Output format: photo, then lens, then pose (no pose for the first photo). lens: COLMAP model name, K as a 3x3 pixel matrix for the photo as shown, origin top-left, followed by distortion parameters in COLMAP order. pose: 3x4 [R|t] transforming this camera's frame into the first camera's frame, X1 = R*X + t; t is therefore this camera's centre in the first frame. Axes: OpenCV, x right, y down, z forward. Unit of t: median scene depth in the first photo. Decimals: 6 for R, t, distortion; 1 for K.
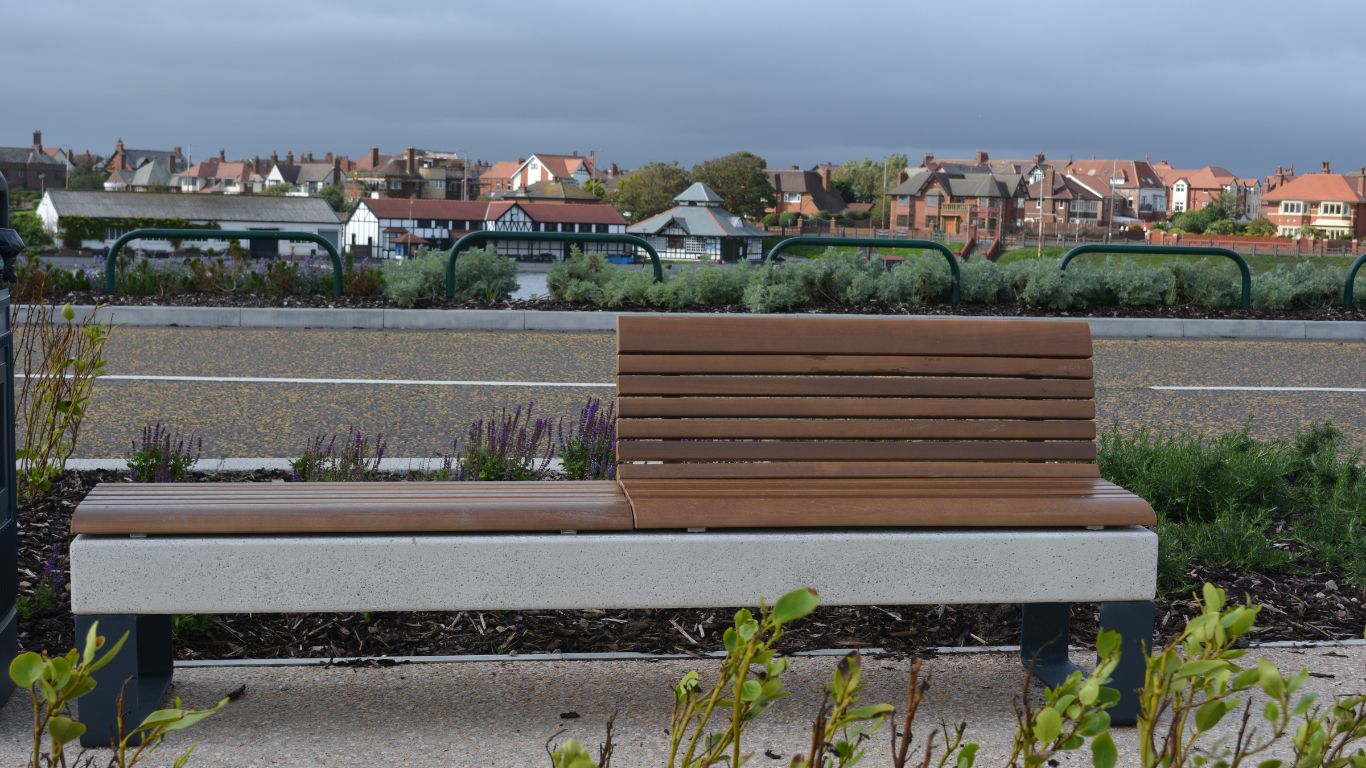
lens RADIAL K [[1146.9, 0, 683.0], [0, 1146.9, 384.0], [0, 0, 1]] dist [-0.009546, -0.000741]
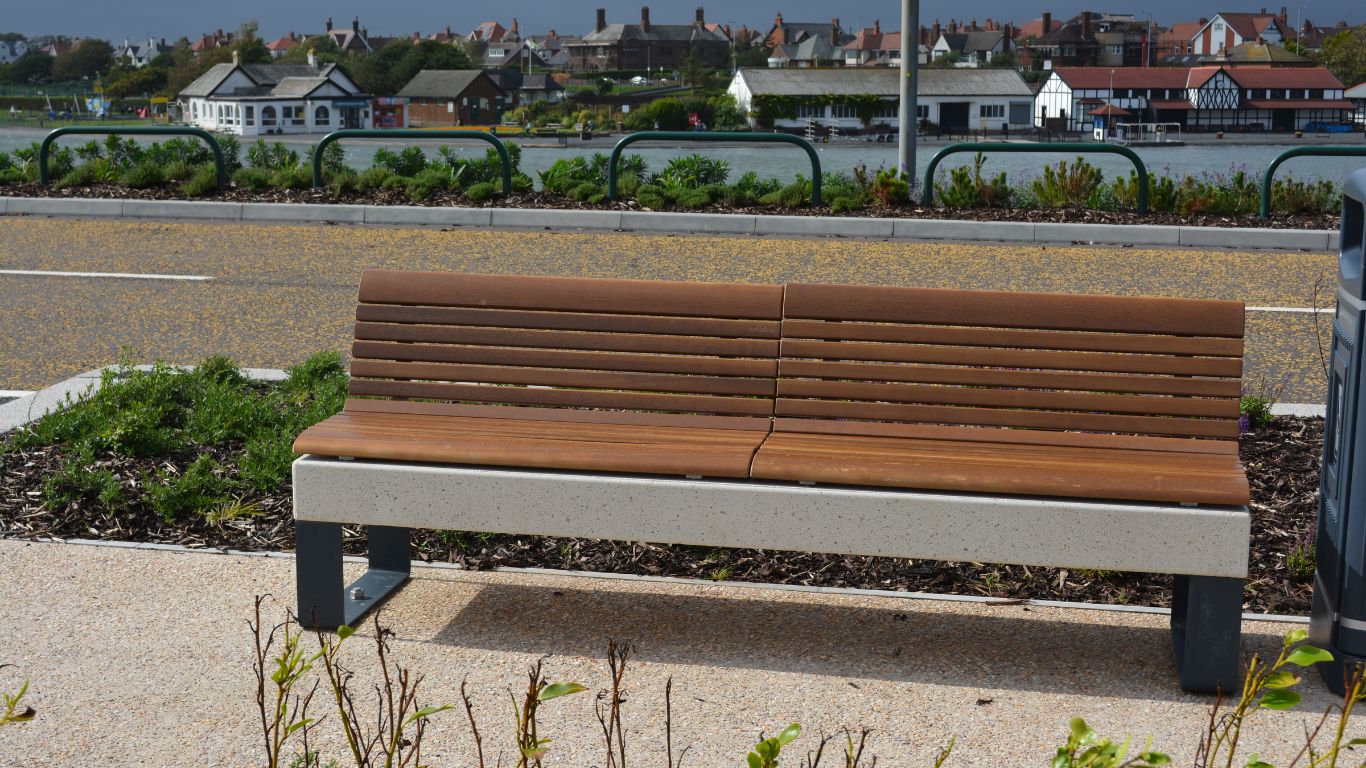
lens RADIAL K [[1146.9, 0, 683.0], [0, 1146.9, 384.0], [0, 0, 1]] dist [-0.009546, -0.000741]
pose [[0.981667, 0.022489, -0.189273, -0.390256], [0.002275, 0.991562, 0.129616, -0.023903], [0.190591, -0.127671, 0.973332, -0.027818]]
